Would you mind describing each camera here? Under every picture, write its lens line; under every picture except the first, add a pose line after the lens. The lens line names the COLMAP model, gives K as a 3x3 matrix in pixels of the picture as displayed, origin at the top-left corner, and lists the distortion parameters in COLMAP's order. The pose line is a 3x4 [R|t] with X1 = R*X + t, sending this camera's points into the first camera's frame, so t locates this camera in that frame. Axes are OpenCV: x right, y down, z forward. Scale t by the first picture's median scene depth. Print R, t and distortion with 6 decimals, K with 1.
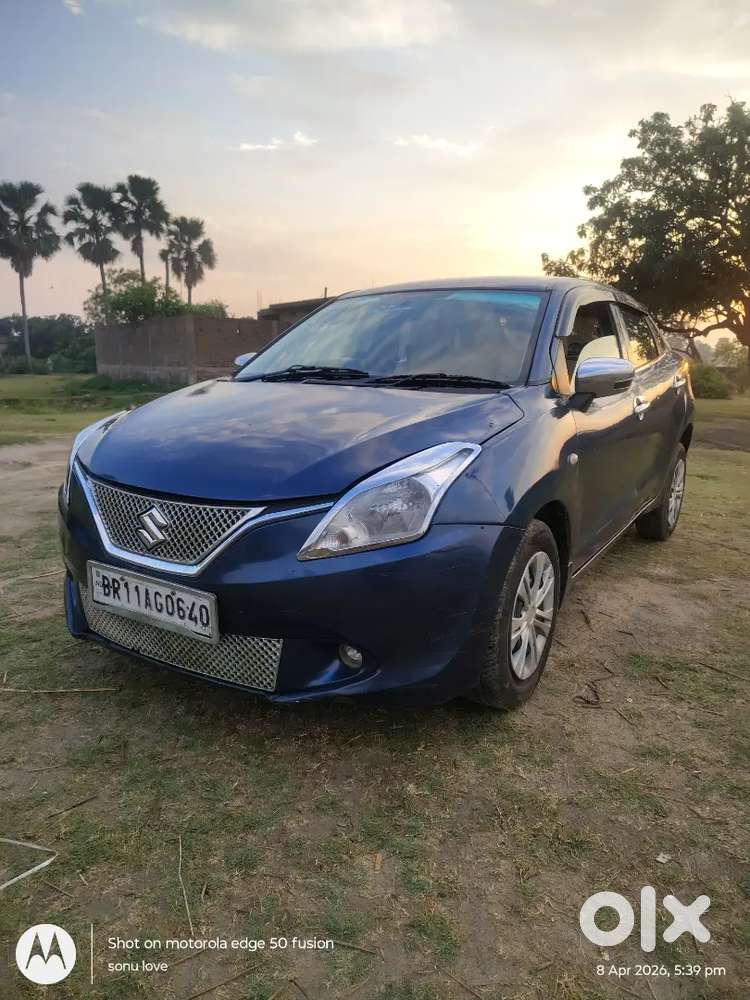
lens RADIAL K [[700.7, 0, 393.4], [0, 700.7, 499.5], [0, 0, 1]] dist [0.027159, -0.038304]
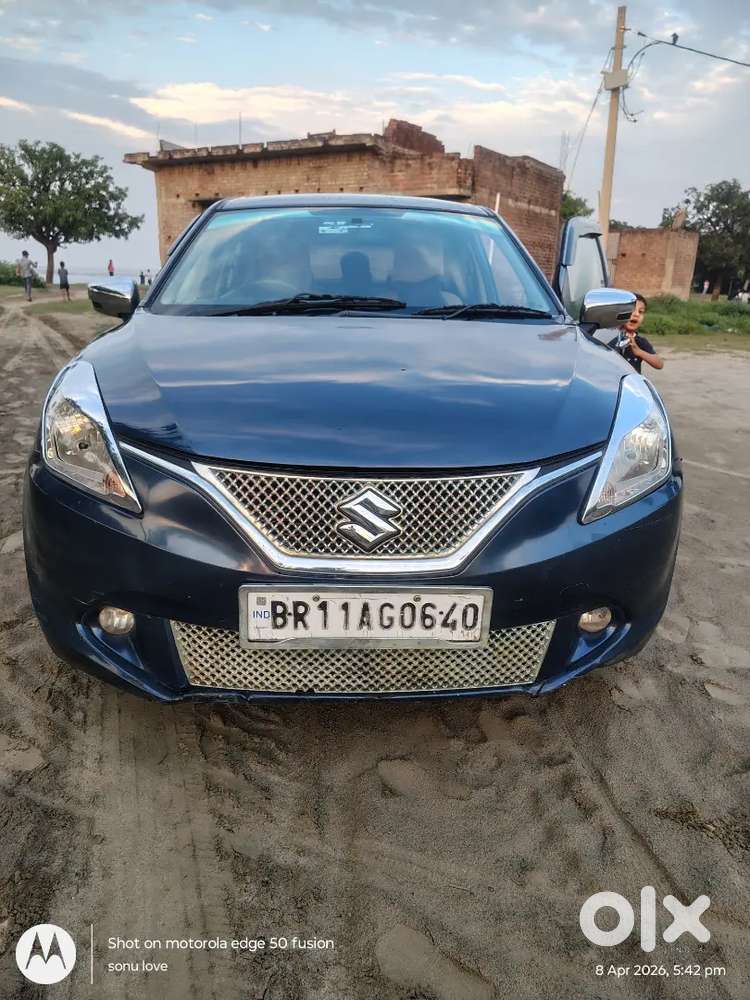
lens RADIAL K [[700.7, 0, 387.7], [0, 700.7, 501.7], [0, 0, 1]] dist [0.027159, -0.038304]
pose [[0.813772, -0.157901, 0.559323, -0.730364], [0.107997, 0.986708, 0.121427, -0.063420], [-0.571062, -0.038409, 0.820008, 0.396962]]
